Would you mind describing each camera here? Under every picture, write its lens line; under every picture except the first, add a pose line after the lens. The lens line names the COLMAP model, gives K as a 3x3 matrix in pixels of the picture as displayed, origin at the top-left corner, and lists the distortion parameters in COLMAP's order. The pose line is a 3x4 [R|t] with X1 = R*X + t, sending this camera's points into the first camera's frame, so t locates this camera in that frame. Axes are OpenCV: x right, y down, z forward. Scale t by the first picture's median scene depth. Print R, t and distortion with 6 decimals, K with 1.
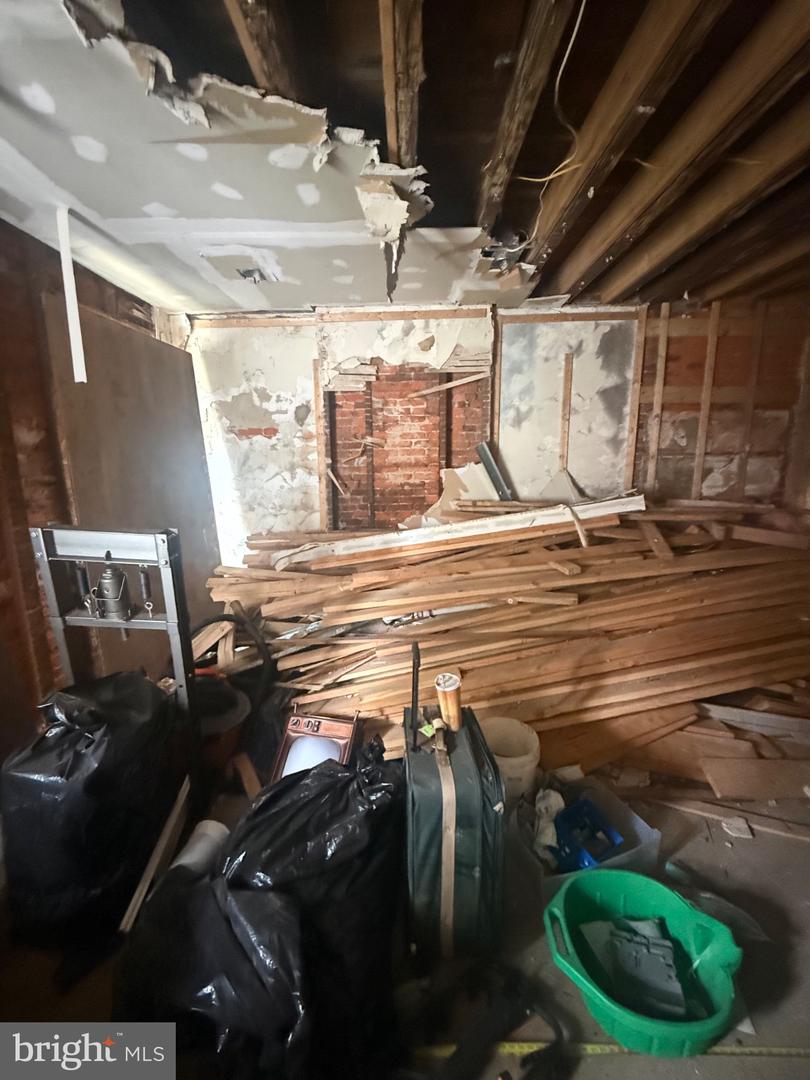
lens RADIAL K [[430.4, 0, 404.4], [0, 430.4, 536.8], [0, 0, 1]] dist [-0.001571, 0.000106]
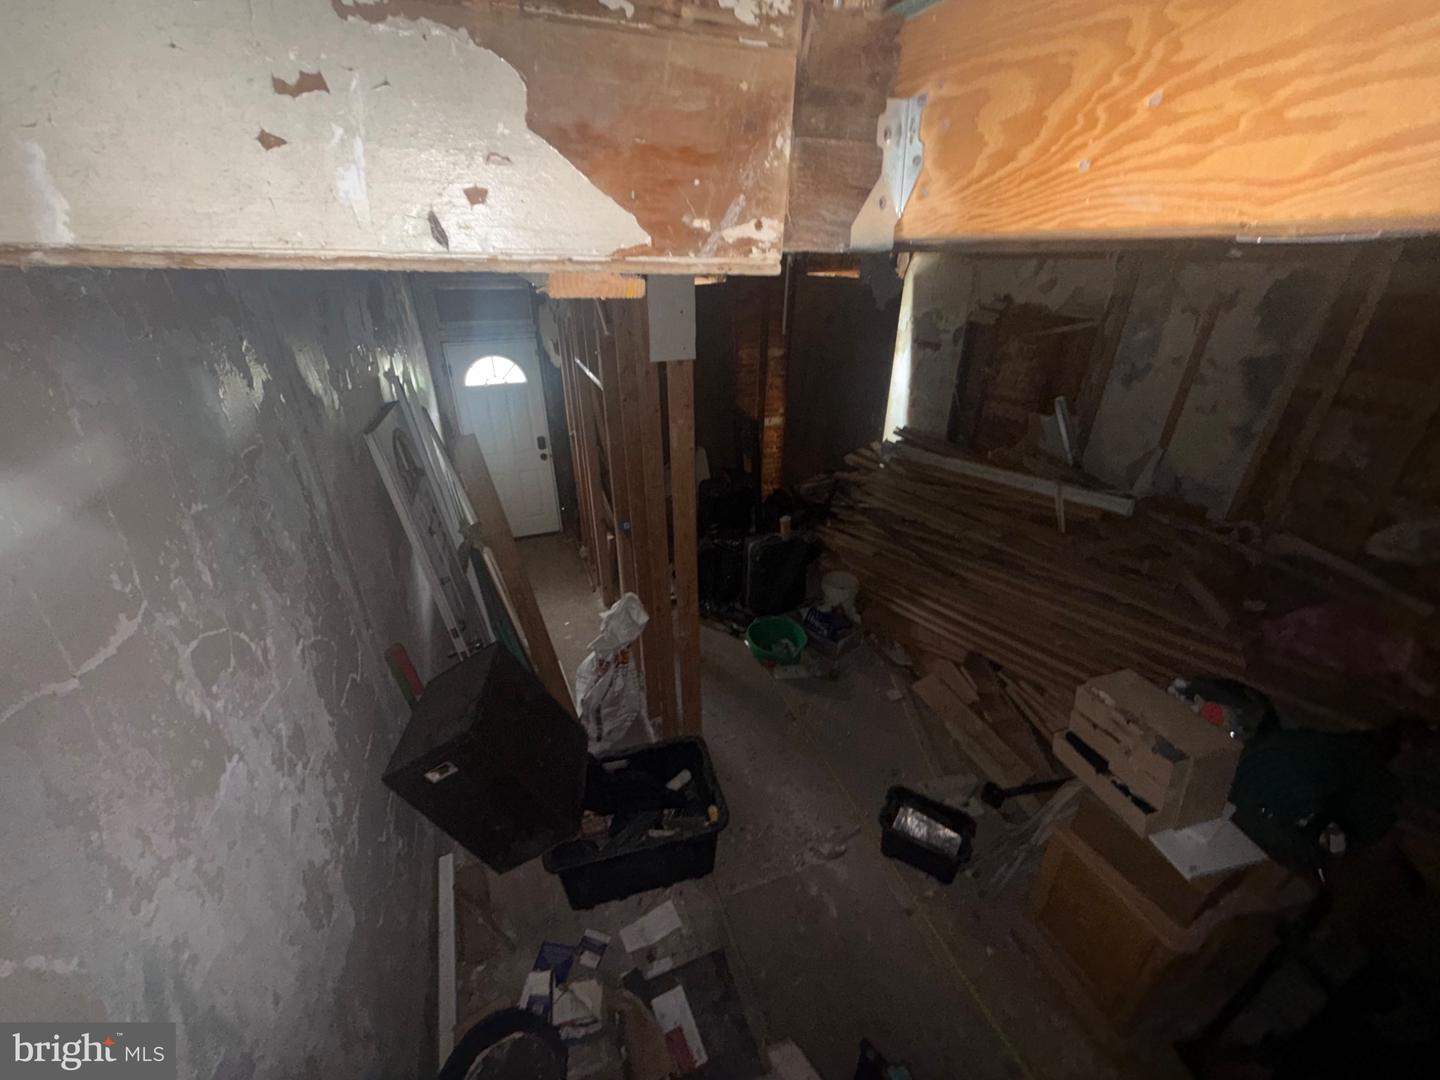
lens RADIAL K [[572.8, 0, 716.2], [0, 572.8, 542.1], [0, 0, 1]] dist [-0.000209, -0.000144]
pose [[0.365237, 0.432912, -0.824129, 1.099968], [-0.166421, 0.901393, 0.399744, -0.307113], [0.915918, -0.008848, 0.401267, -0.242337]]
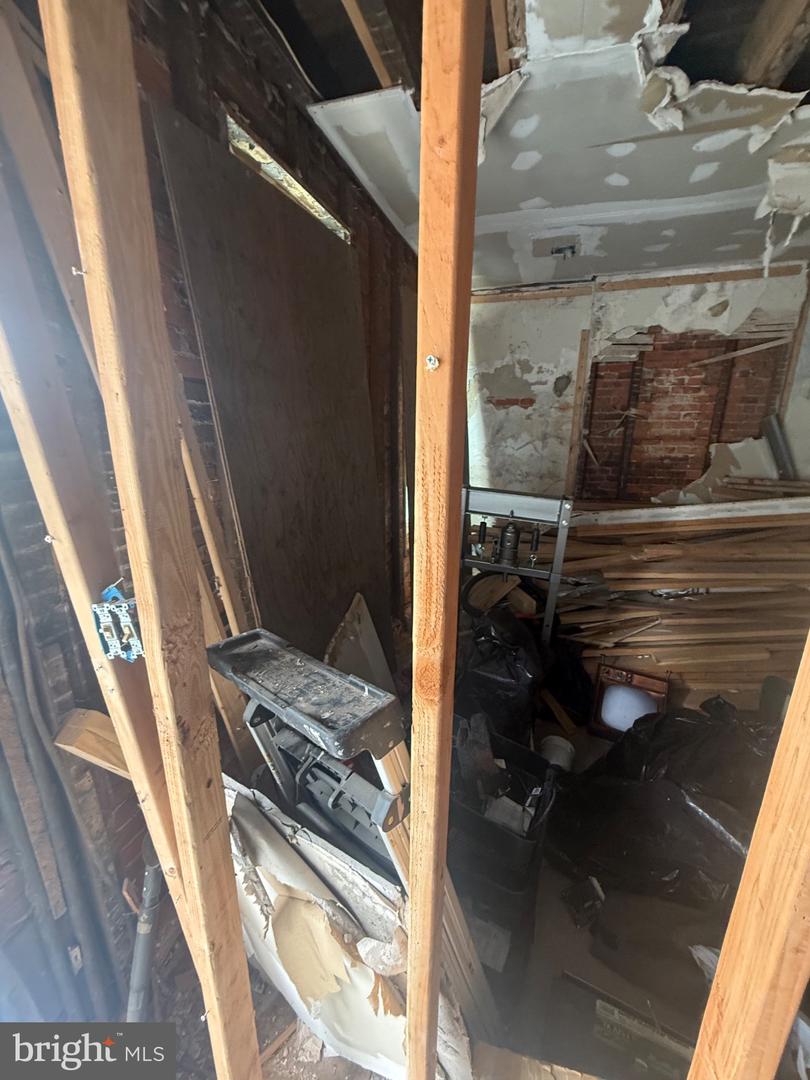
lens RADIAL K [[429.6, 0, 404.9], [0, 429.6, 536.5], [0, 0, 1]] dist [-0.000209, -0.000144]
pose [[0.958274, 0.091277, -0.270887, -0.300419], [-0.068299, 0.993312, 0.093091, 0.006278], [0.277573, -0.070706, 0.958099, -0.125473]]
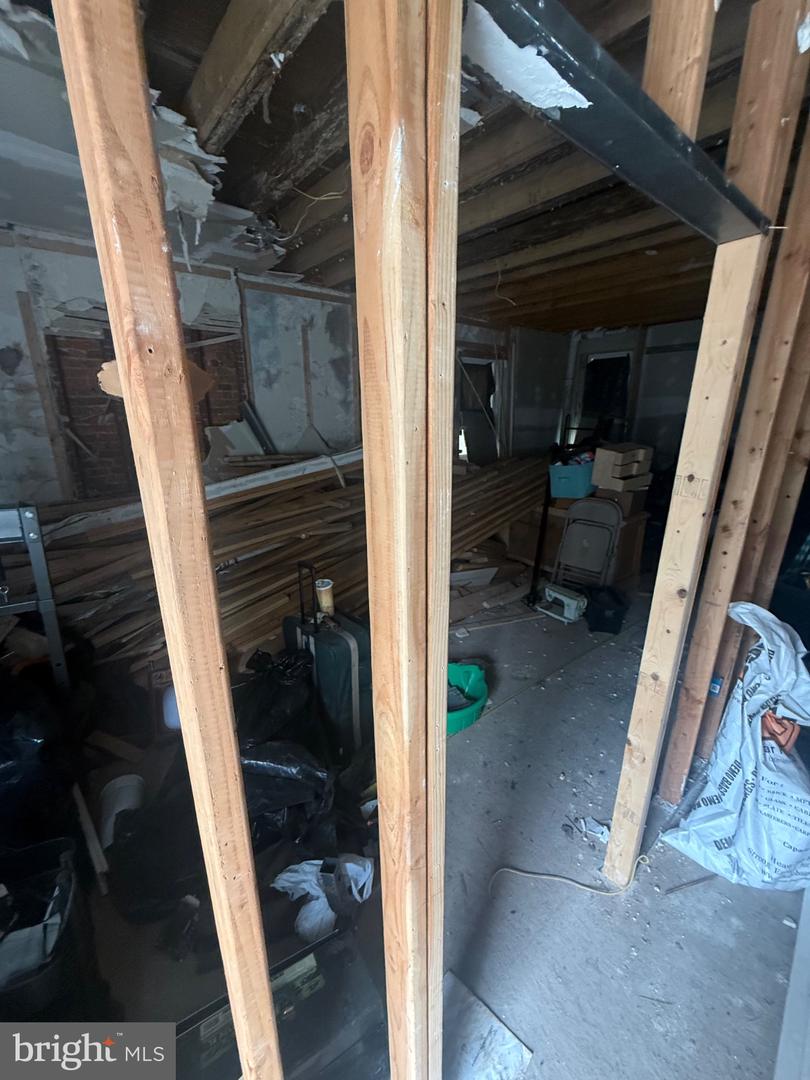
lens RADIAL K [[430.2, 0, 405.0], [0, 430.2, 536.3], [0, 0, 1]] dist [-0.000847, -0.000078]
pose [[0.767382, -0.169990, 0.618246, -0.235067], [0.104257, 0.984465, 0.141277, 0.004370], [-0.632657, -0.043957, 0.773184, -0.111225]]
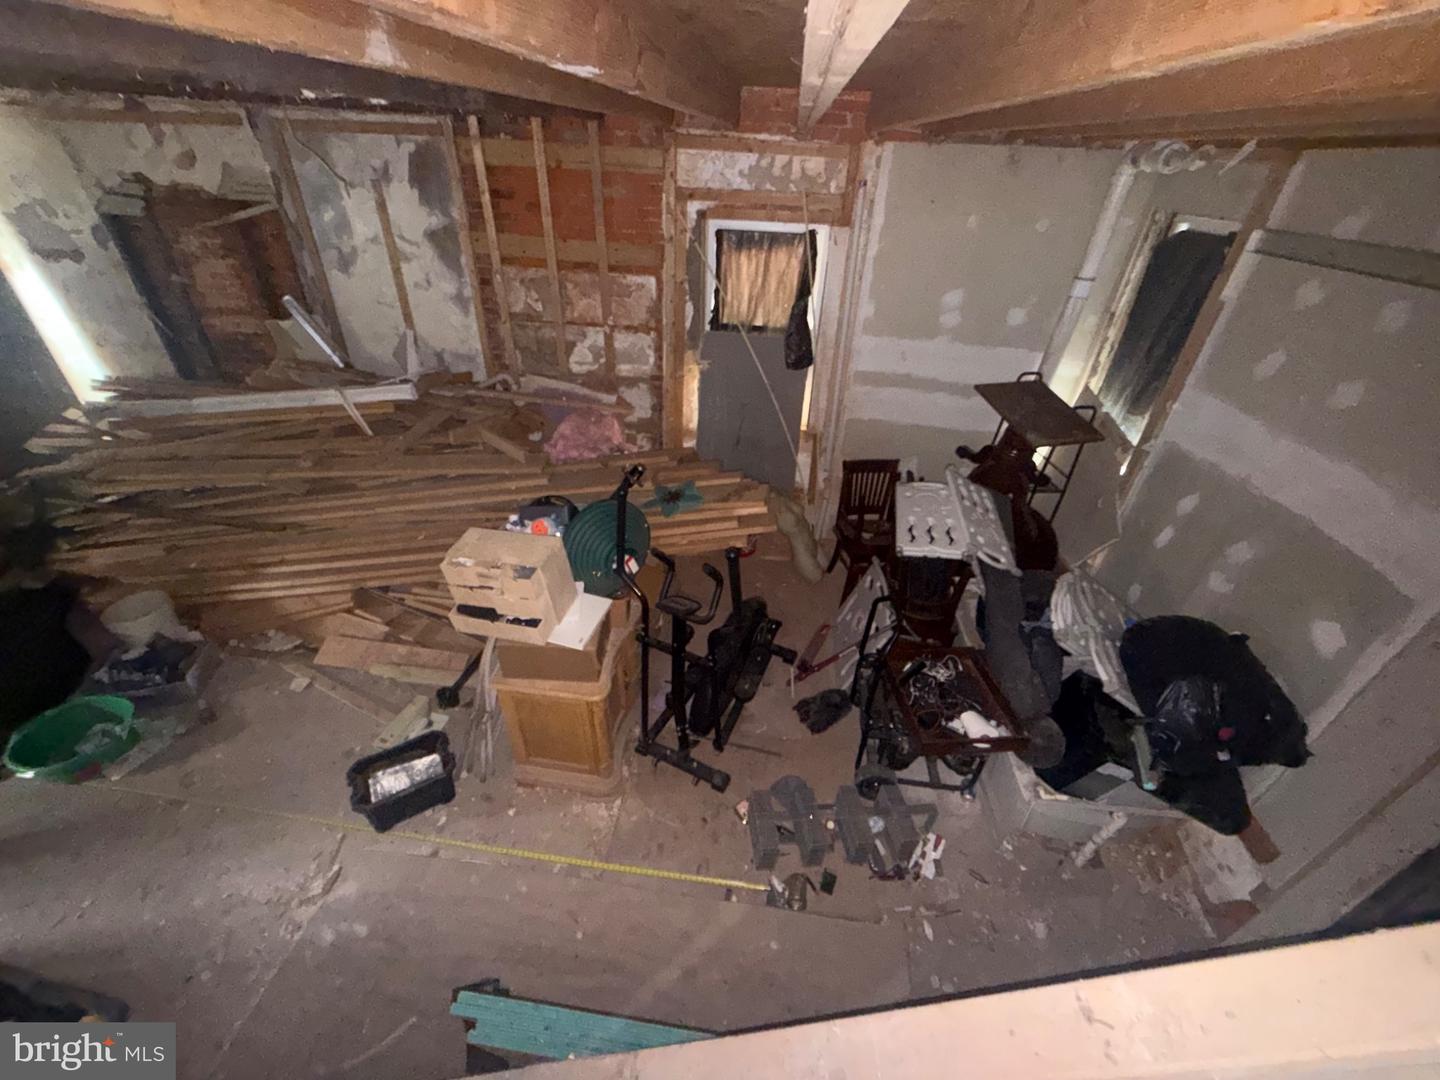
lens RADIAL K [[572.8, 0, 716.2], [0, 572.8, 542.1], [0, 0, 1]] dist [-0.000209, -0.000144]
pose [[0.994598, 0.094431, -0.043096, 1.133773], [-0.068972, 0.911498, 0.405479, -0.290561], [0.077572, -0.400316, 0.913088, -0.191659]]
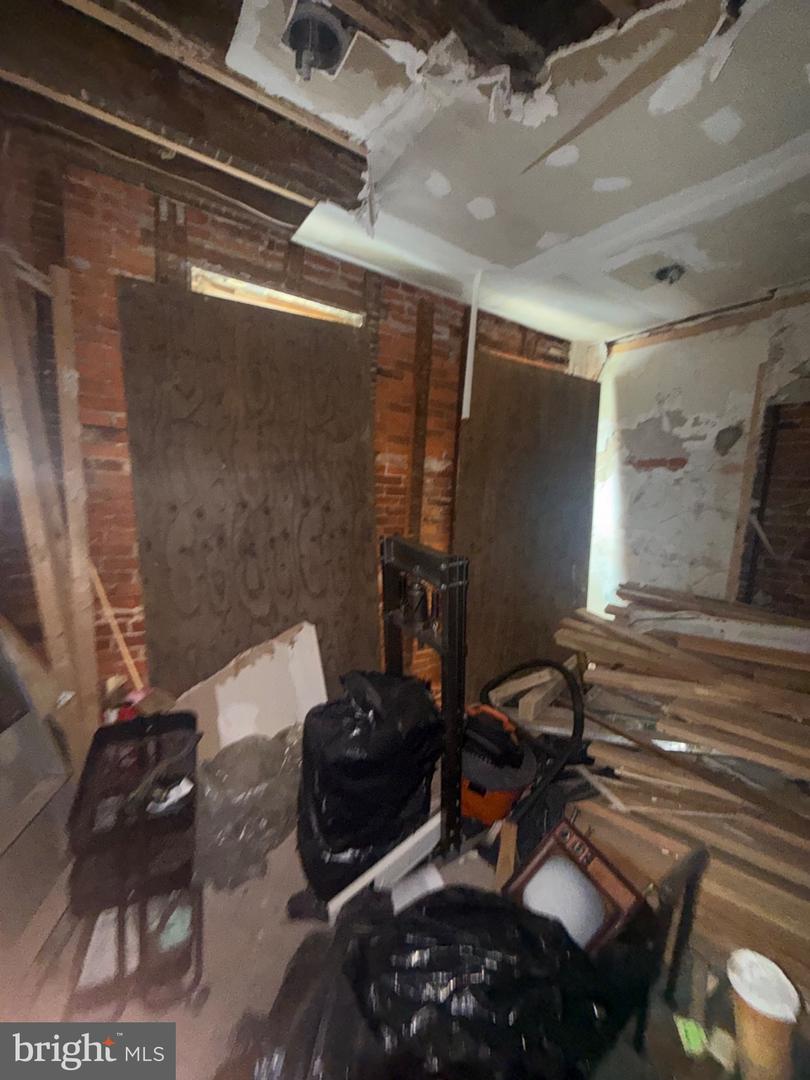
lens RADIAL K [[430.2, 0, 403.0], [0, 430.2, 536.8], [0, 0, 1]] dist [-0.000701, -0.000183]
pose [[0.559258, 0.139607, -0.817154, 0.083844], [-0.201526, 0.979044, 0.029342, -0.030506], [0.804126, 0.148268, 0.575672, 0.151913]]
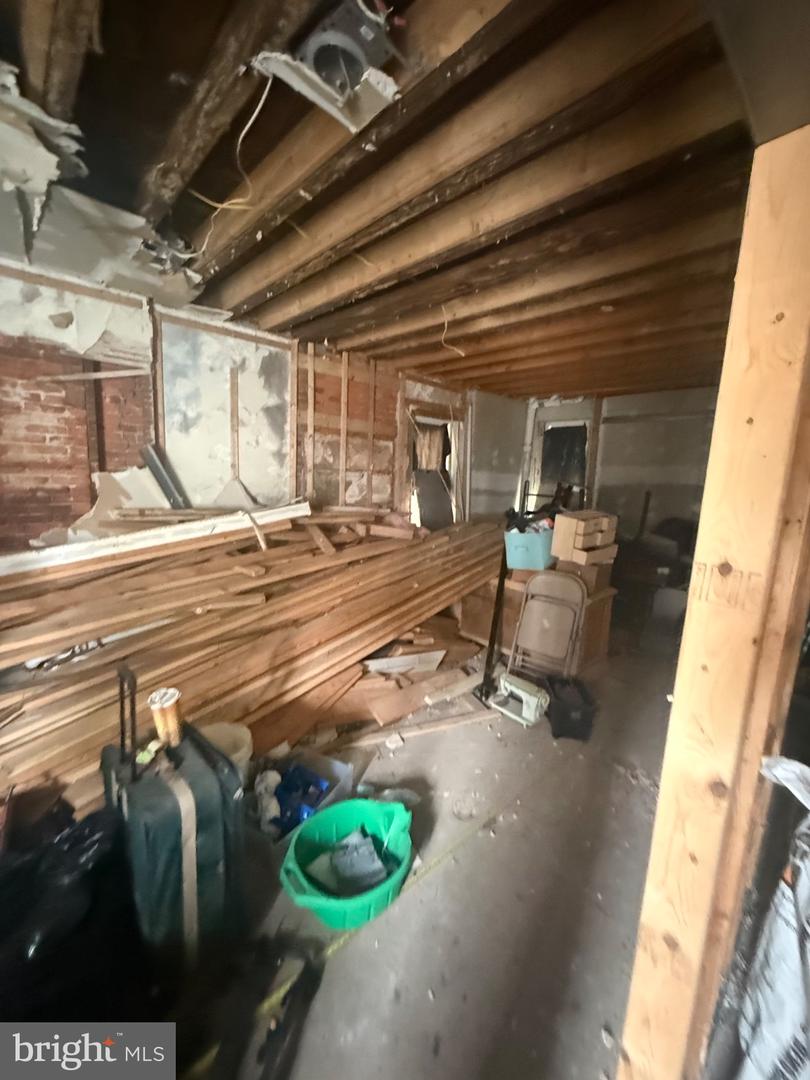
lens RADIAL K [[430.4, 0, 404.4], [0, 430.4, 536.8], [0, 0, 1]] dist [-0.001571, 0.000106]
pose [[0.721270, -0.057344, 0.690276, -0.065614], [0.071415, 0.997413, 0.008238, 0.005881], [-0.688963, 0.043354, 0.723499, -0.028577]]
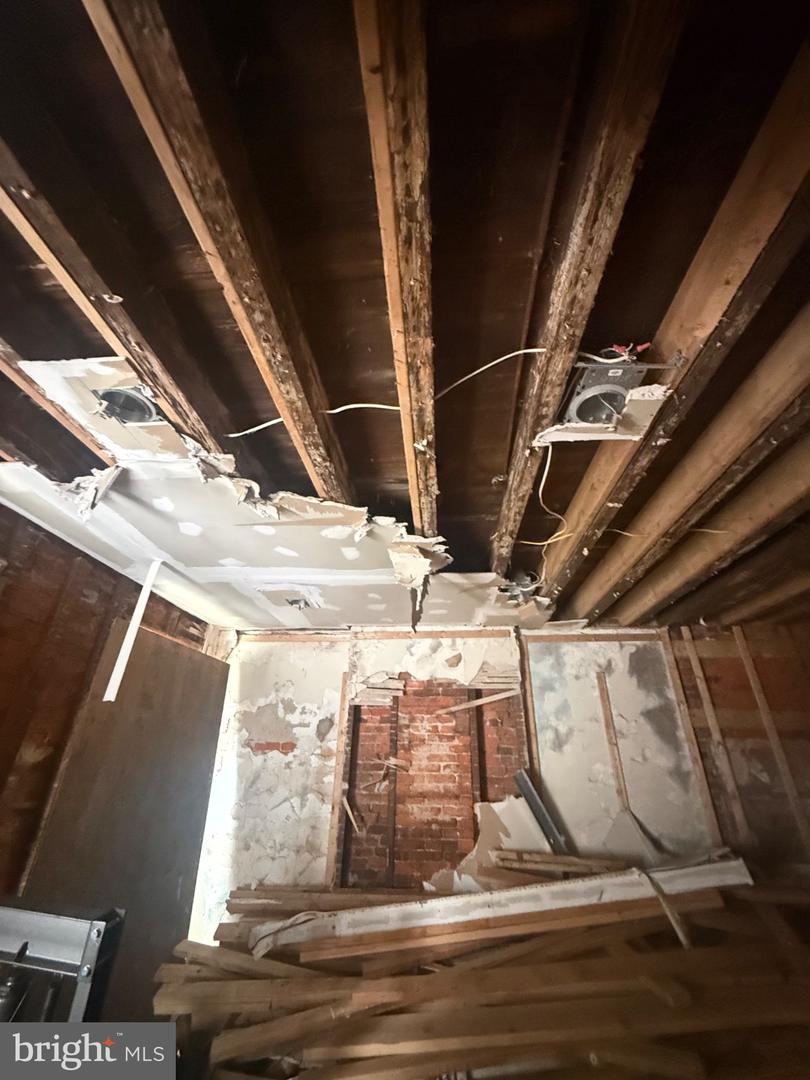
lens RADIAL K [[430.2, 0, 405.0], [0, 430.2, 536.3], [0, 0, 1]] dist [-0.000847, -0.000078]
pose [[0.996812, -0.004094, -0.079680, 0.017725], [-0.045929, 0.787163, -0.615033, -0.044739], [0.065239, 0.616732, 0.784465, 0.005504]]
